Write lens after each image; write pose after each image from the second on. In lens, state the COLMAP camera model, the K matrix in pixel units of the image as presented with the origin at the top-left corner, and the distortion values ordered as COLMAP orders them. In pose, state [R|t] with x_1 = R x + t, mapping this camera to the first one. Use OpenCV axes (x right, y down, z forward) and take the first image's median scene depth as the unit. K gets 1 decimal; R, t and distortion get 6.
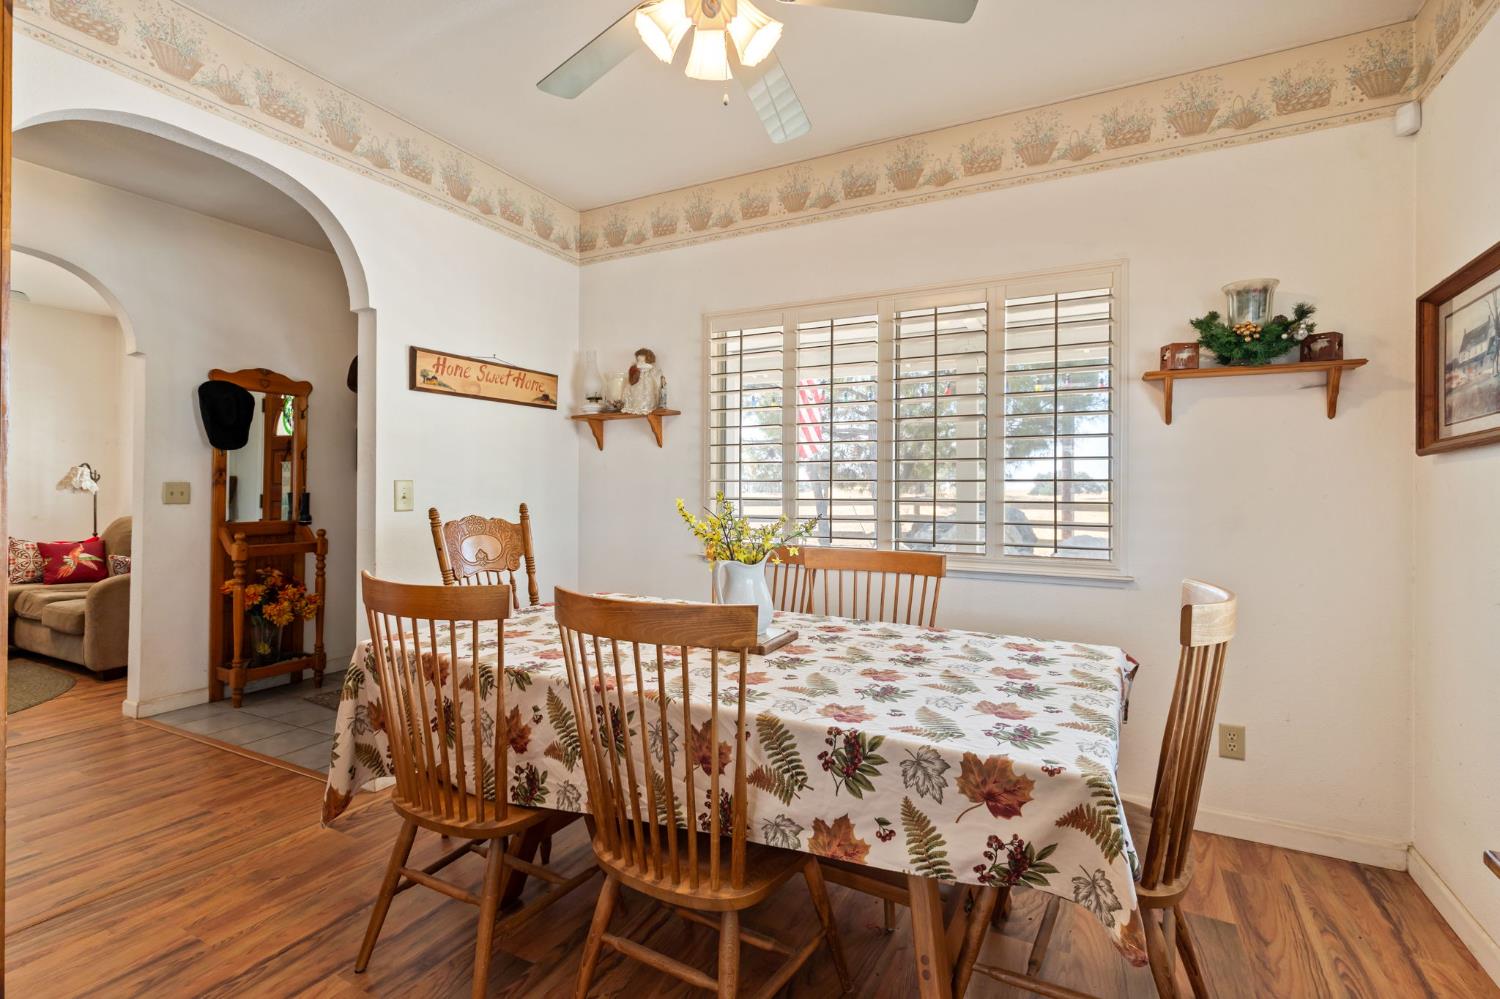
lens RADIAL K [[689.2, 0, 754.7], [0, 689.2, 489.5], [0, 0, 1]] dist [0.002822, -0.000066]
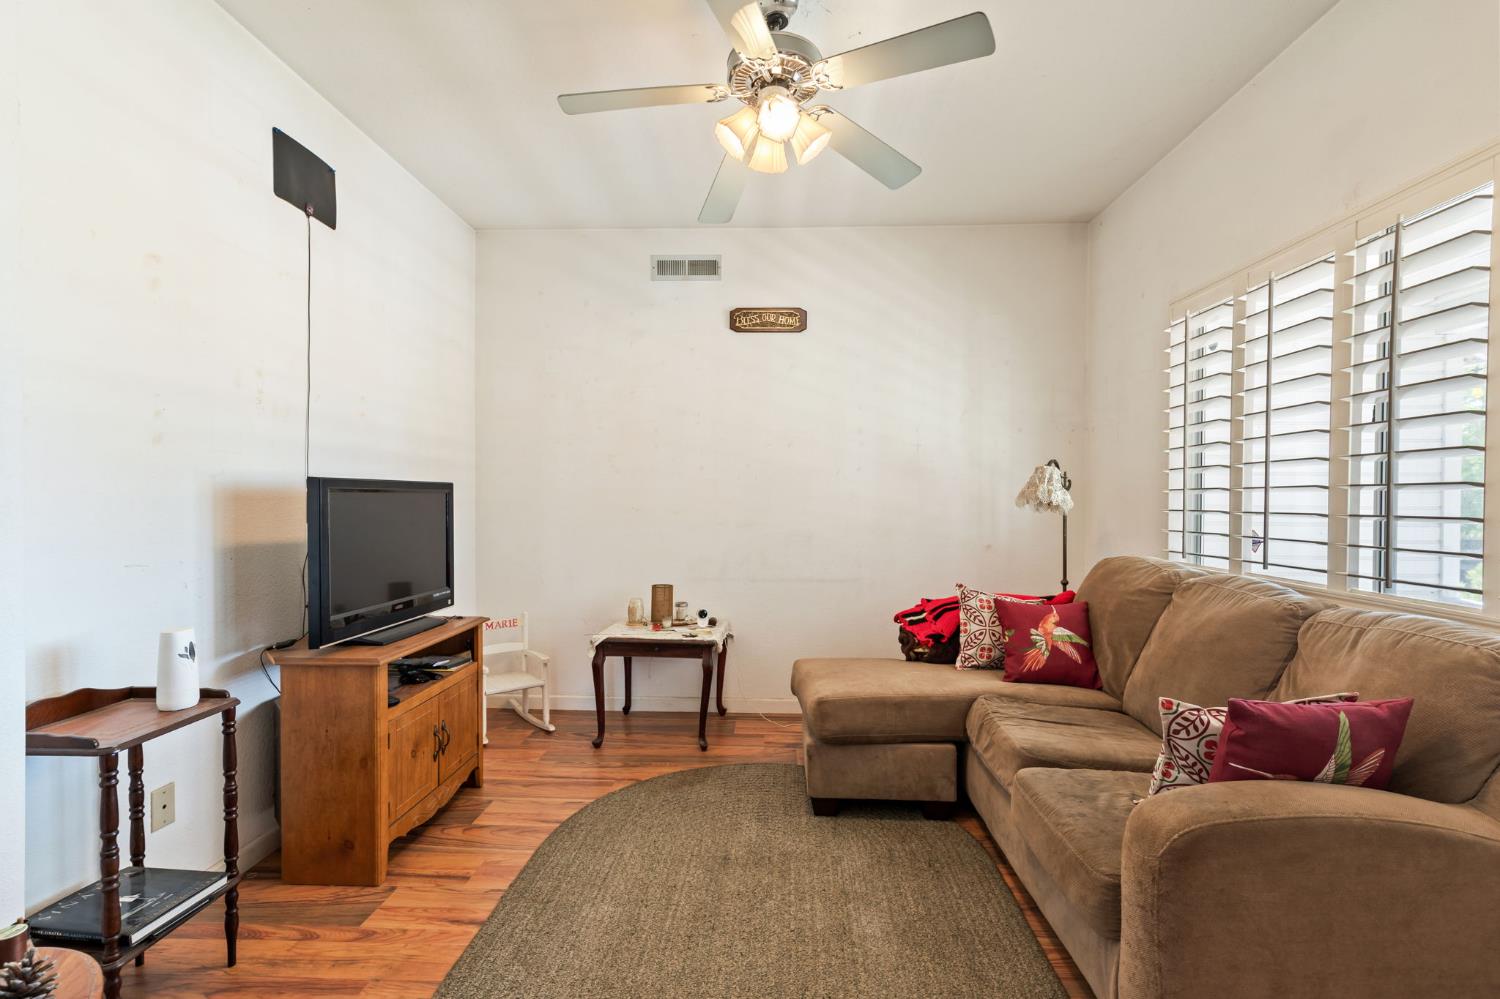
lens RADIAL K [[689.2, 0, 749.5], [0, 689.2, 501.4], [0, 0, 1]] dist [0.002822, -0.000066]
pose [[0.445893, 0.006811, -0.895060, -0.606420], [0.001428, 0.999964, 0.008320, -0.008704], [0.895085, -0.004988, 0.445868, 0.553992]]
